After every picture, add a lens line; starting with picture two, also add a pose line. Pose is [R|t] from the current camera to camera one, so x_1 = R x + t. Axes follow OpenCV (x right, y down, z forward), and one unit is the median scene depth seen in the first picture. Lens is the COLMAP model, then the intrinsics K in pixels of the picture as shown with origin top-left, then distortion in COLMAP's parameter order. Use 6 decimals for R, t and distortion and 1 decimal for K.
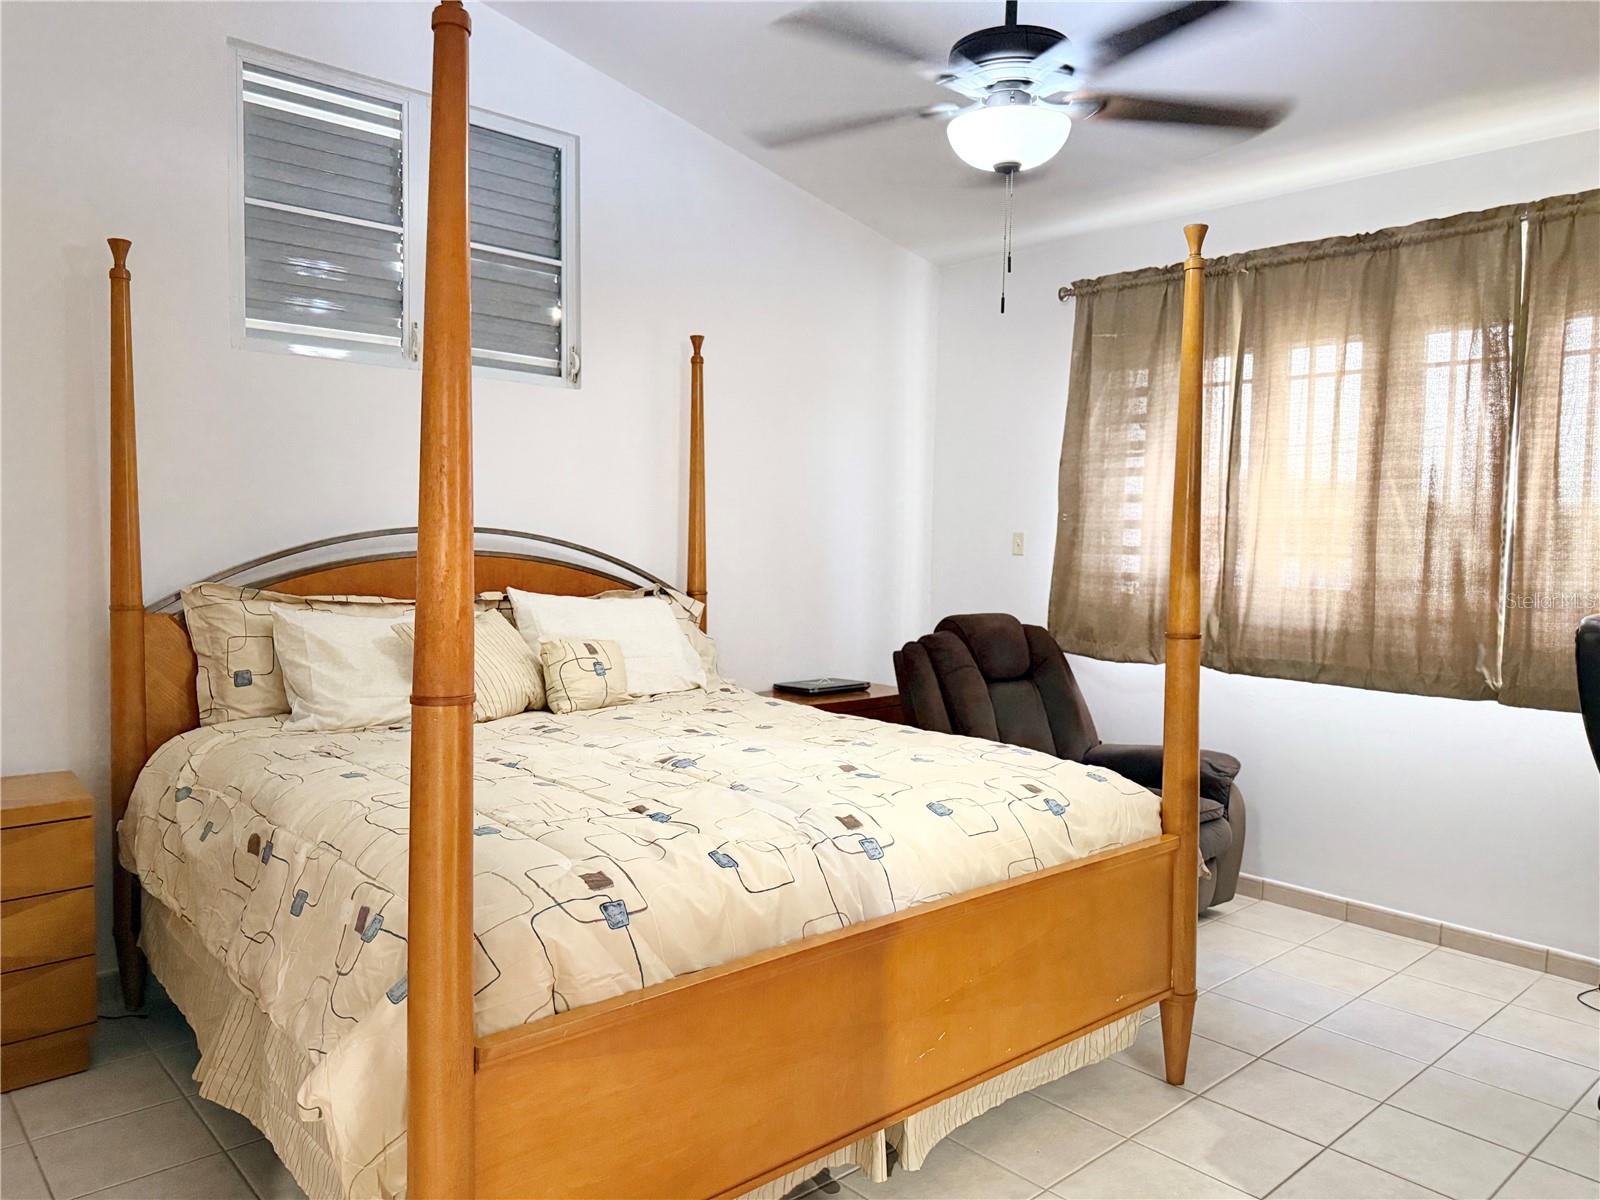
lens RADIAL K [[1141.2, 0, 795.2], [0, 1141.2, 595.5], [0, 0, 1]] dist [0.017027, -0.007770]
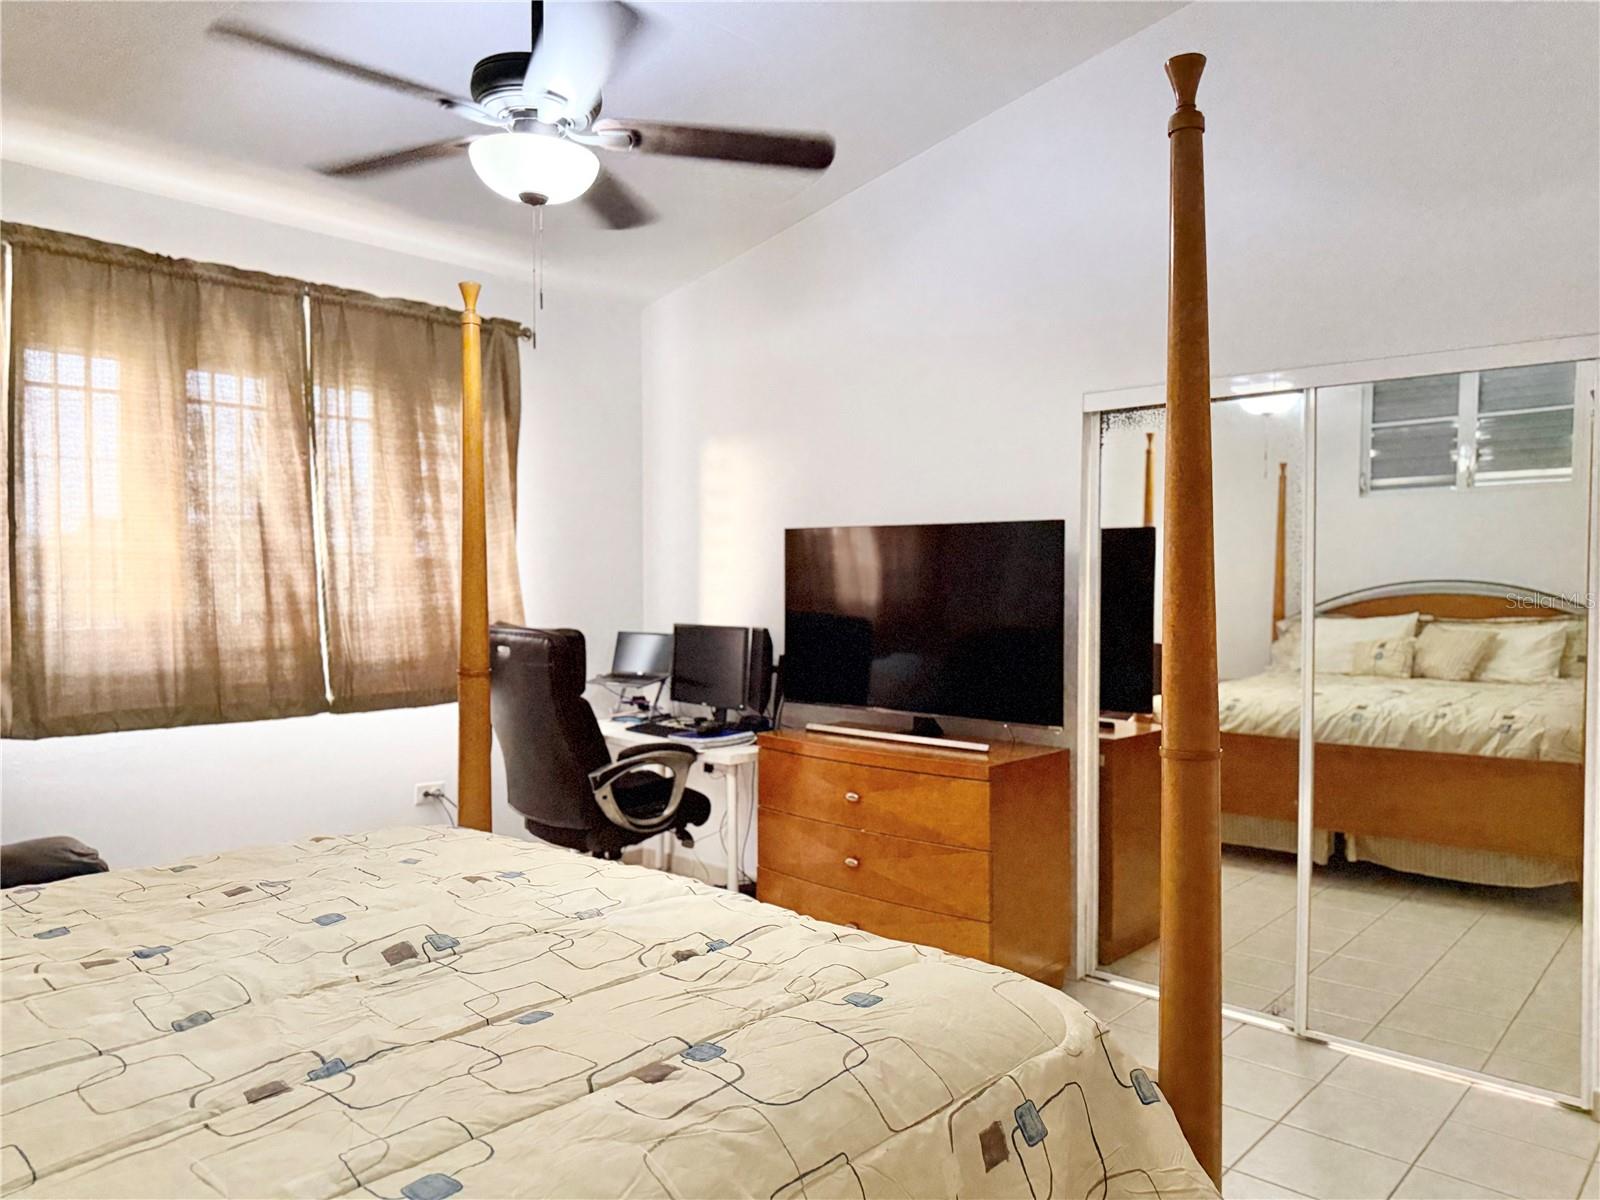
lens RADIAL K [[1141.2, 0, 795.4], [0, 1141.2, 606.9], [0, 0, 1]] dist [0.017027, -0.007770]
pose [[-0.102835, -0.044737, 0.993692, -0.542257], [0.049552, 0.997517, 0.050037, -0.045783], [-0.993463, 0.054385, -0.100363, 0.609992]]
